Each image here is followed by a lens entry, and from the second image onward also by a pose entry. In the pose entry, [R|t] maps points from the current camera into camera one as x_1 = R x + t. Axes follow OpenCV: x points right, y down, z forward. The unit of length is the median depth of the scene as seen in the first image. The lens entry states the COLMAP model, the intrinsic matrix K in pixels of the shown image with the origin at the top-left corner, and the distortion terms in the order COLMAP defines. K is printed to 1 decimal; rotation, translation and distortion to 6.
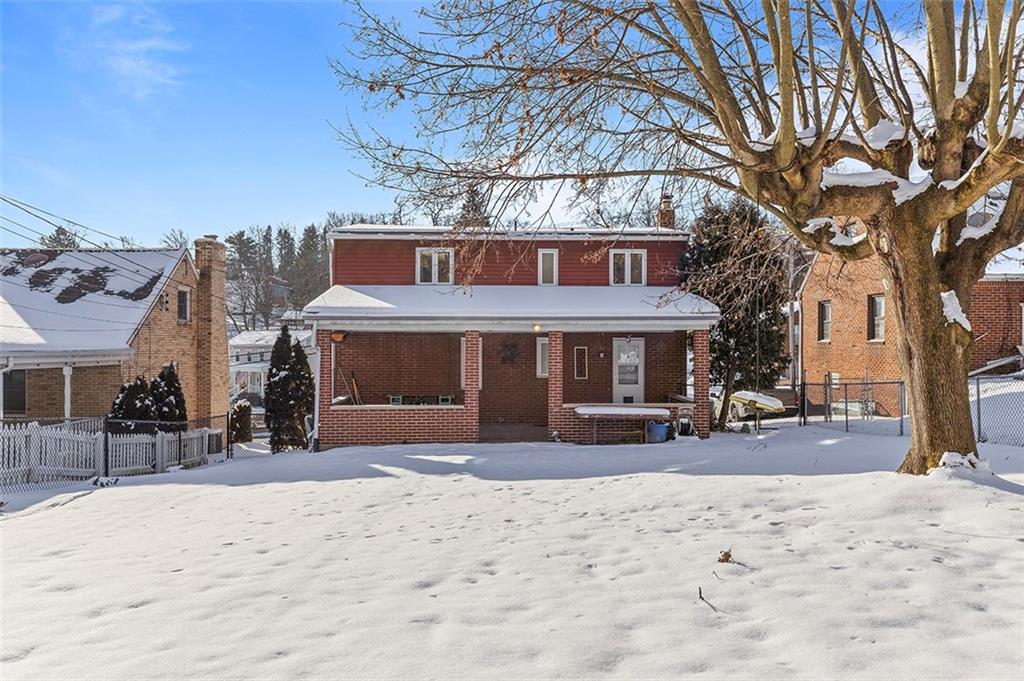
lens RADIAL K [[761.9, 0, 512.0], [0, 761.9, 339.9], [0, 0, 1]] dist [-0.010969, -0.002206]
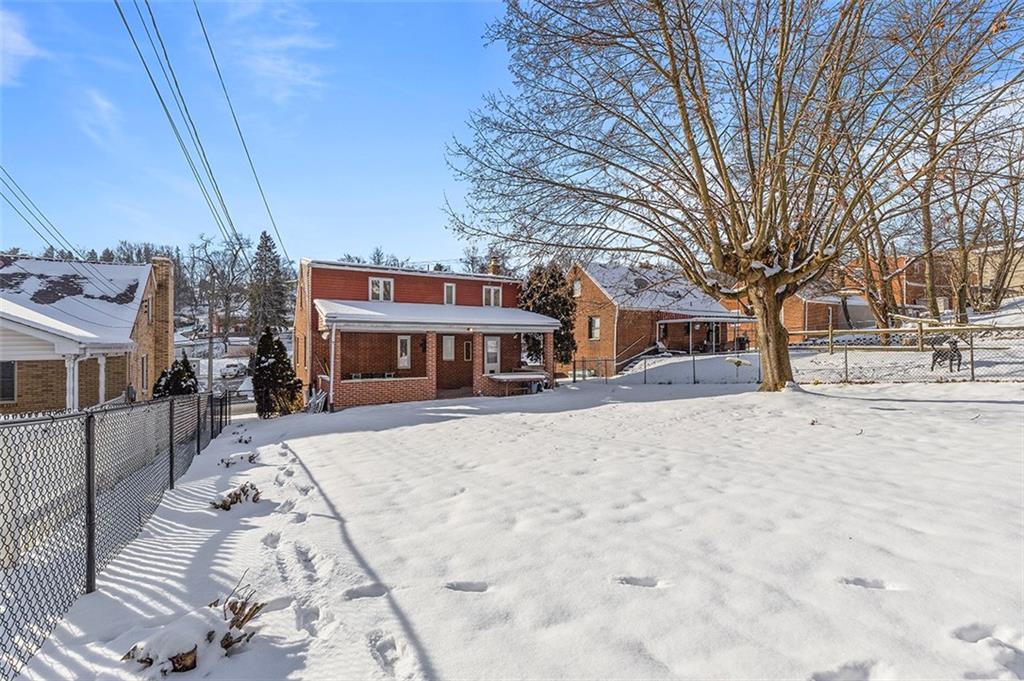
lens RADIAL K [[463.1, 0, 512.1], [0, 463.1, 342.1], [0, 0, 1]] dist [0.004024, 0.000057]
pose [[0.884074, 0.000339, 0.467346, -0.307771], [-0.001783, 0.999995, 0.002647, 0.007385], [-0.467343, -0.003173, 0.884070, 0.036914]]
